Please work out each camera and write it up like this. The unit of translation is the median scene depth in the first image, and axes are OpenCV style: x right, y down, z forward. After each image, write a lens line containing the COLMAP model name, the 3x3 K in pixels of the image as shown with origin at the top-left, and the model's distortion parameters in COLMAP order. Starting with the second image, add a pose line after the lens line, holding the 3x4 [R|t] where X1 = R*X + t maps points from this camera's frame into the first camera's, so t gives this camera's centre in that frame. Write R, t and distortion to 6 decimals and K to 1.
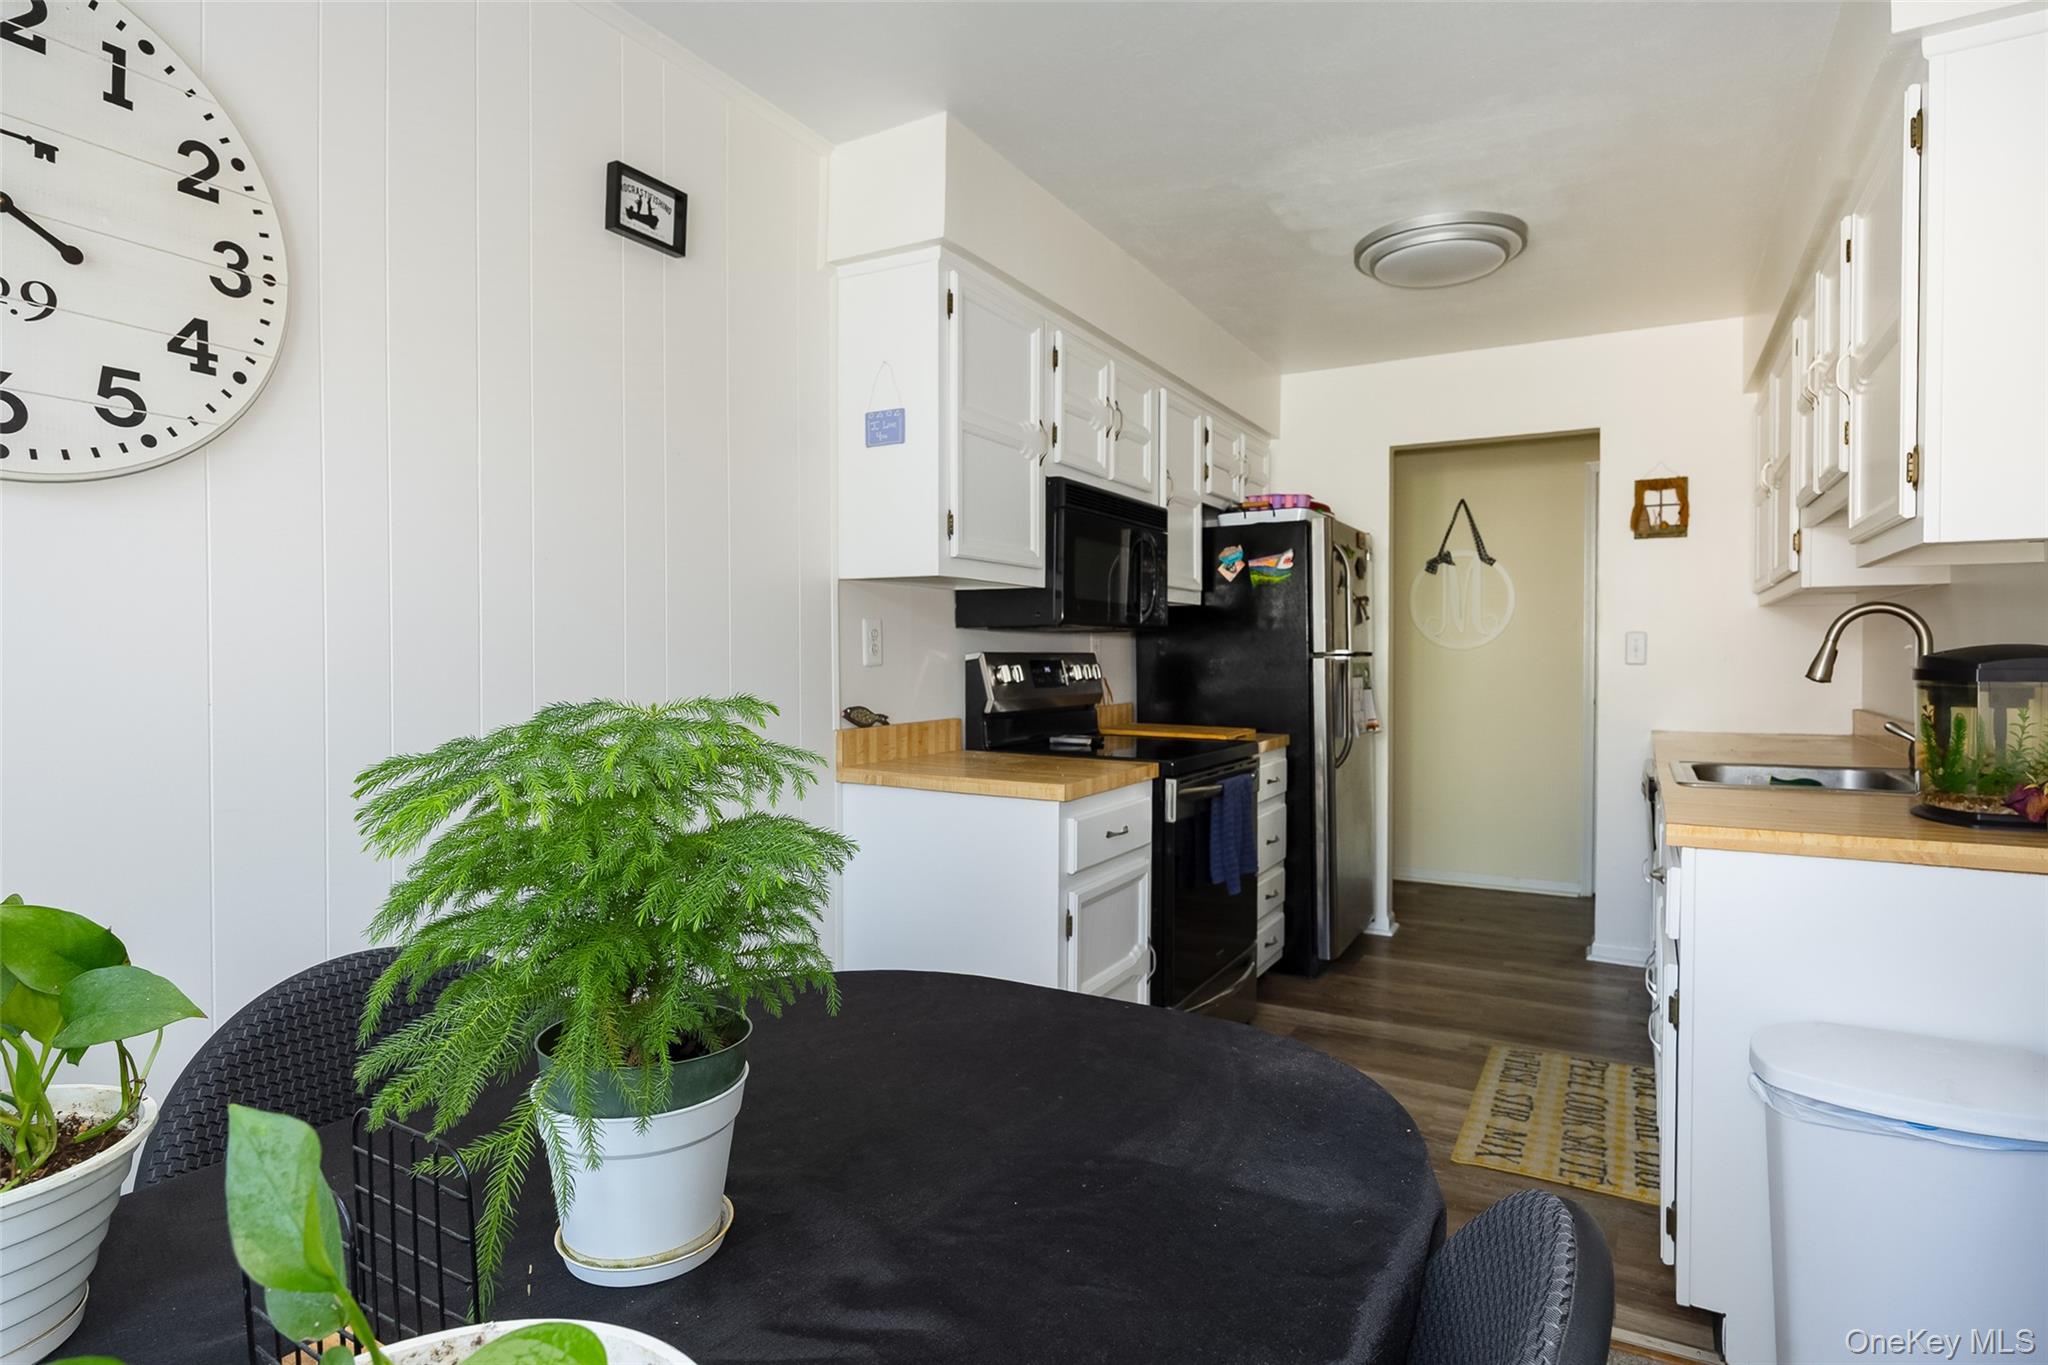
lens RADIAL K [[1101.4, 0, 1023.4], [0, 1101.4, 675.2], [0, 0, 1]] dist [0.000632, 0.000119]
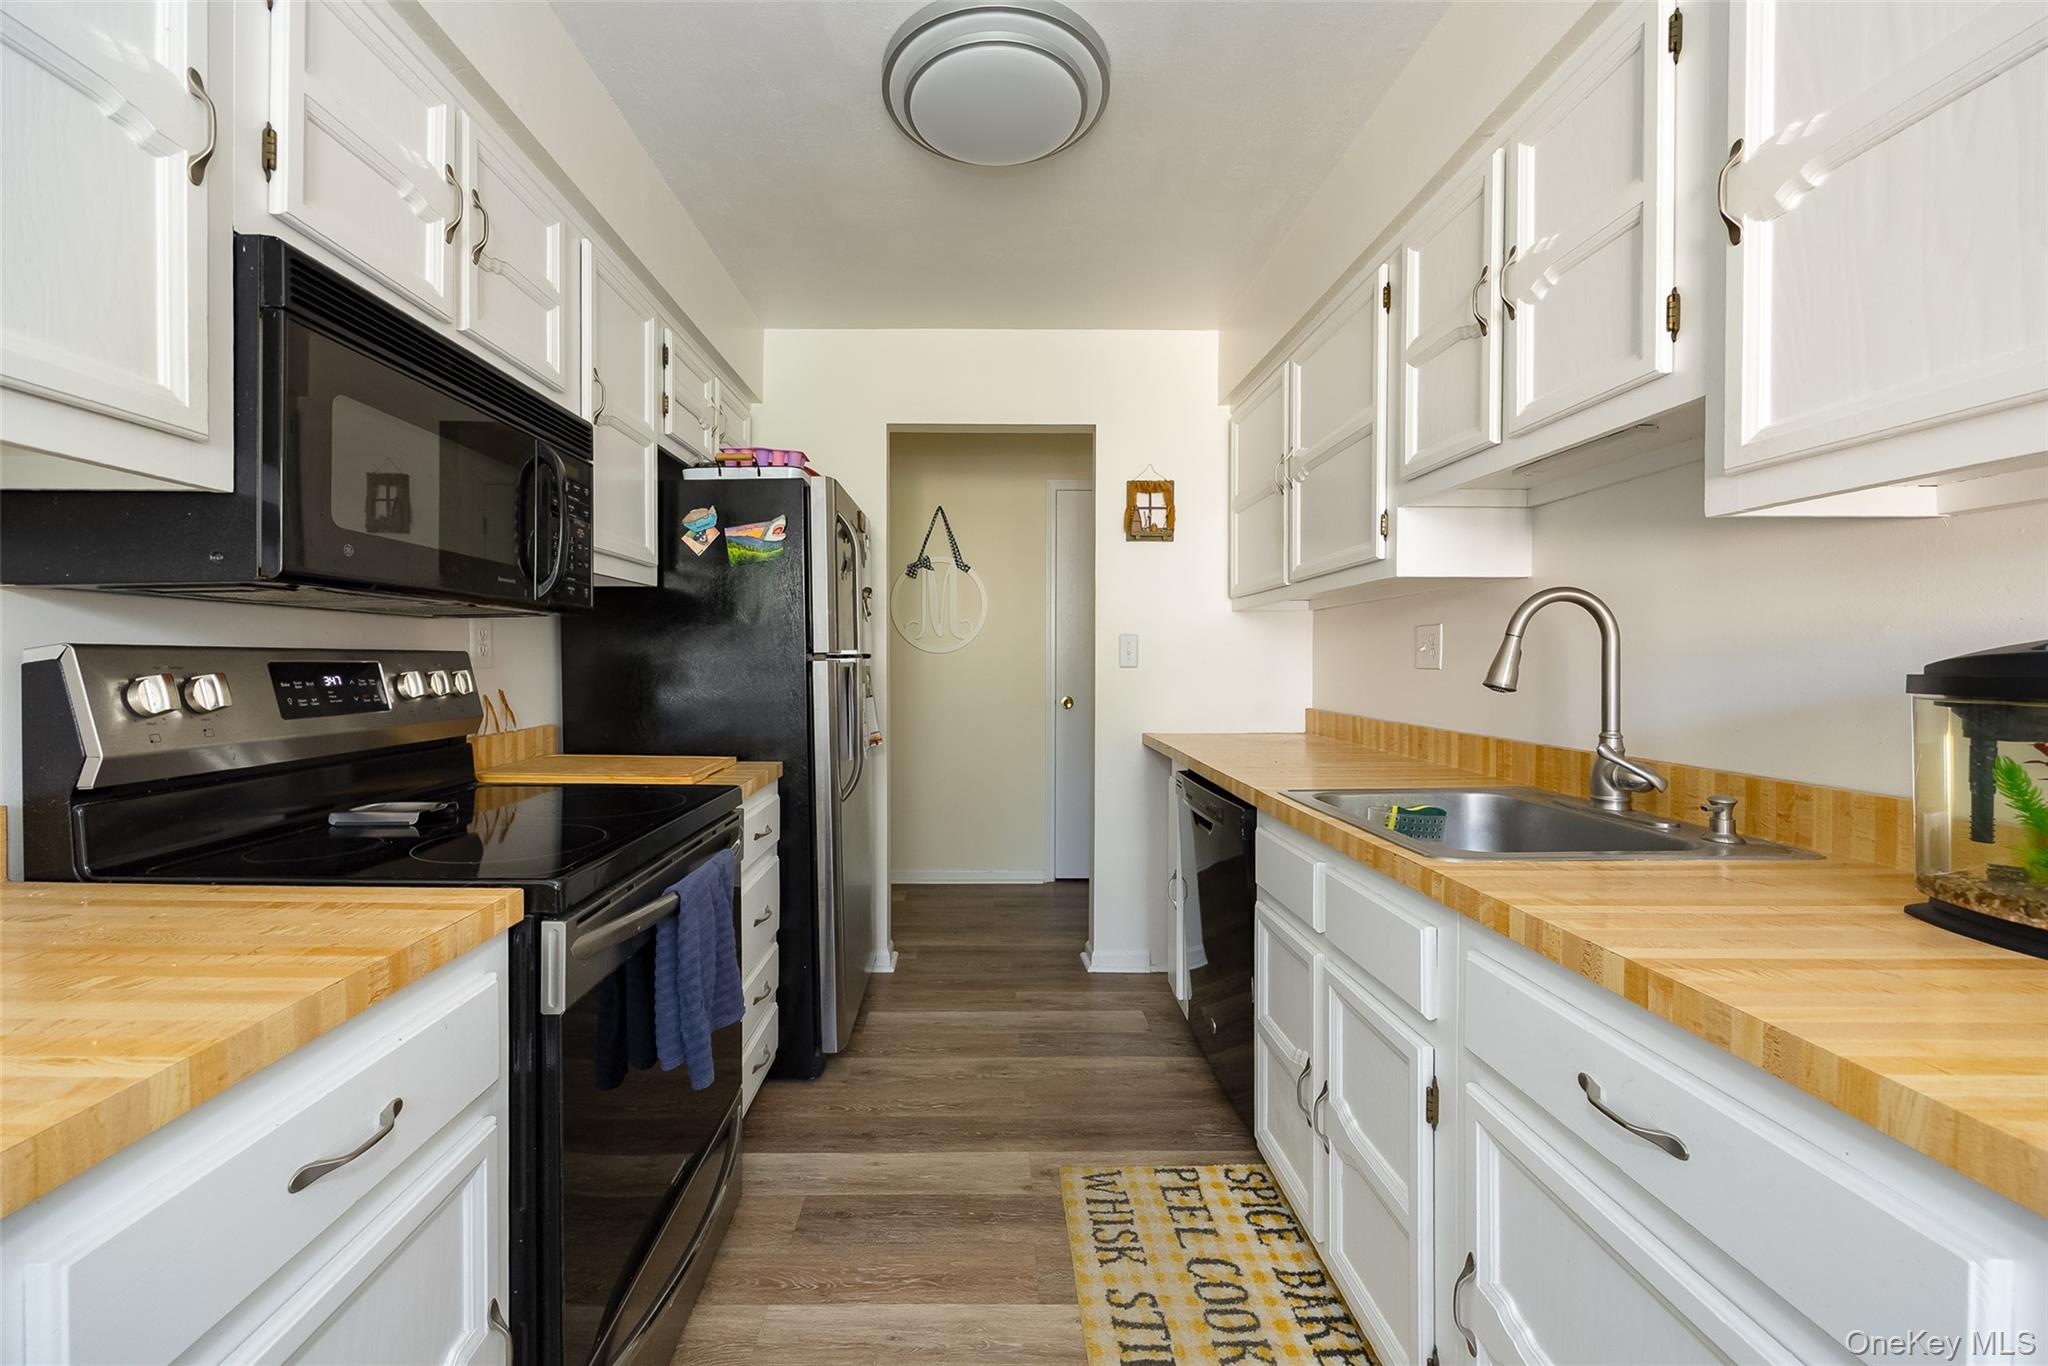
lens RADIAL K [[819.6, 0, 992.3], [0, 819.6, 672.5], [0, 0, 1]] dist [-0.010869, -0.000044]
pose [[0.869871, -0.005429, 0.493249, 0.089227], [0.007047, 0.999974, -0.001421, -0.005388], [-0.493228, 0.004712, 0.869887, 0.434619]]
